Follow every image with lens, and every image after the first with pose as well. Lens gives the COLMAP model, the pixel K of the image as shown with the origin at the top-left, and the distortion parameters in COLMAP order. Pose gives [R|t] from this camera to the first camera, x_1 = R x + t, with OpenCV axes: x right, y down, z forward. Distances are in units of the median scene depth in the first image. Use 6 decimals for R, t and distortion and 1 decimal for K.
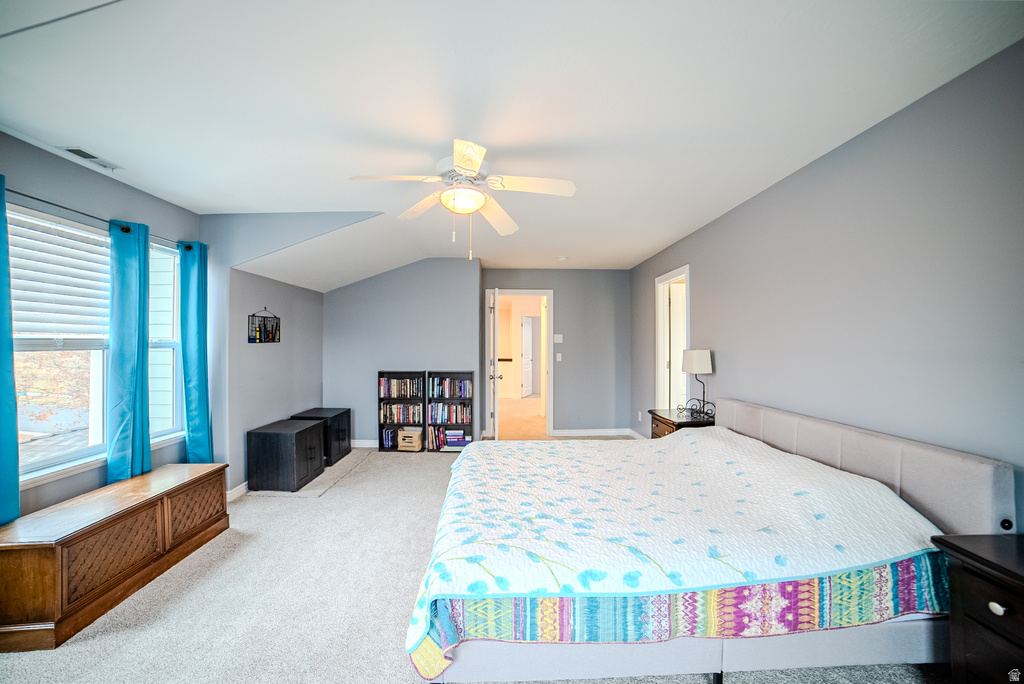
lens RADIAL K [[426.5, 0, 506.8], [0, 426.5, 344.4], [0, 0, 1]] dist [-0.103454, 0.035929]
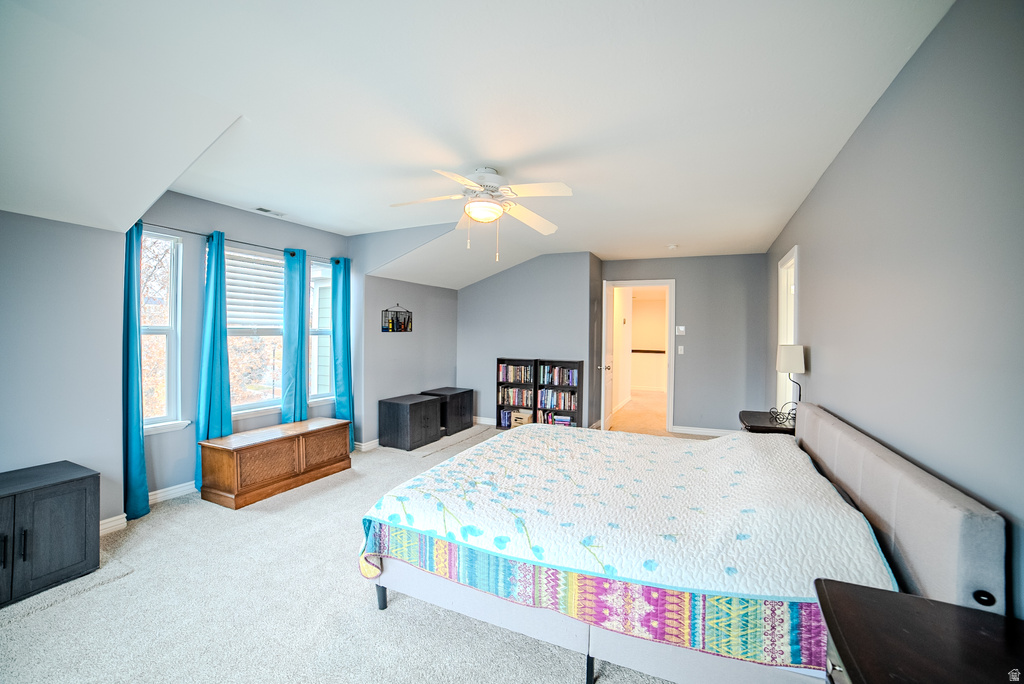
lens RADIAL K [[426.5, 0, 506.8], [0, 426.5, 344.4], [0, 0, 1]] dist [-0.103454, 0.035929]
pose [[0.891212, 0.022710, -0.453018, 0.512847], [-0.012646, 0.999602, 0.025232, -0.004667], [0.453410, -0.016758, 0.891144, -0.011532]]
